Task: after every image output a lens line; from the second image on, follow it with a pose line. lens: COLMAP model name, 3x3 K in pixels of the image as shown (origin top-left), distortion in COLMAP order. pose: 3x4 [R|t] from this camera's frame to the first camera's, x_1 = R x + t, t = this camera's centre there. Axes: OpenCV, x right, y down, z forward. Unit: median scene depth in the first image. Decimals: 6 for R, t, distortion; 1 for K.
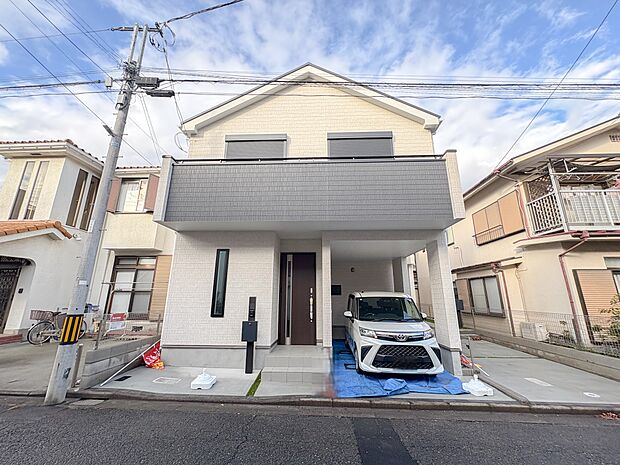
lens RADIAL K [[248.6, 0, 307.2], [0, 248.6, 232.8], [0, 0, 1]] dist [-0.001240, 0.000112]
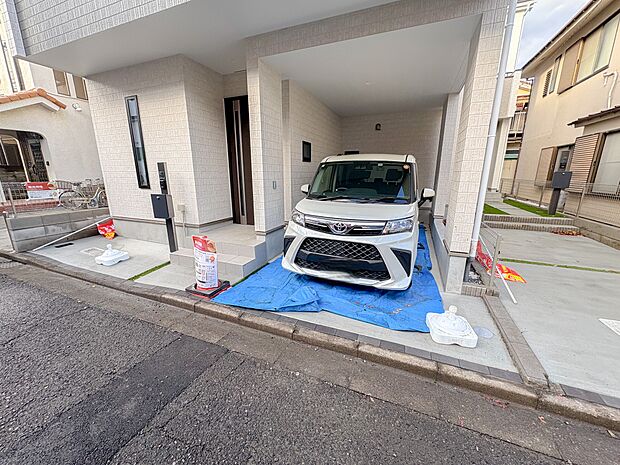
lens RADIAL K [[248.6, 0, 311.3], [0, 248.6, 231.9], [0, 0, 1]] dist [-0.001240, 0.000112]
pose [[0.940287, 0.076147, -0.331756, 0.507821], [0.085006, 0.891240, 0.445494, 0.170172], [0.329598, -0.447094, 0.831548, 0.500835]]
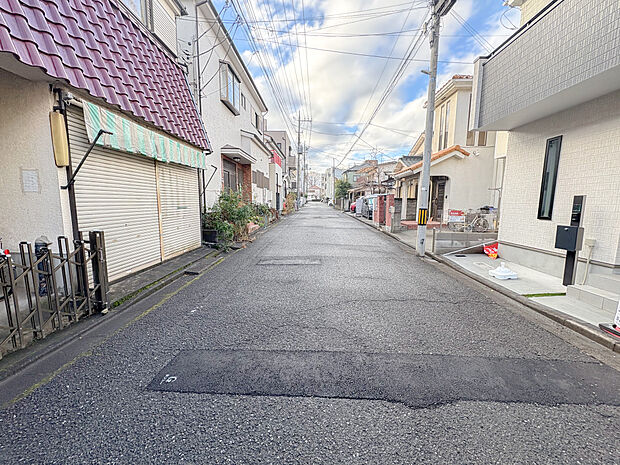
lens RADIAL K [[248.6, 0, 309.6], [0, 248.6, 232.4], [0, 0, 1]] dist [-0.001240, 0.000112]
pose [[0.011520, 0.120238, -0.992678, 0.578036], [0.234259, 0.964792, 0.119579, 0.097438], [0.972106, -0.233921, -0.017052, 0.233392]]
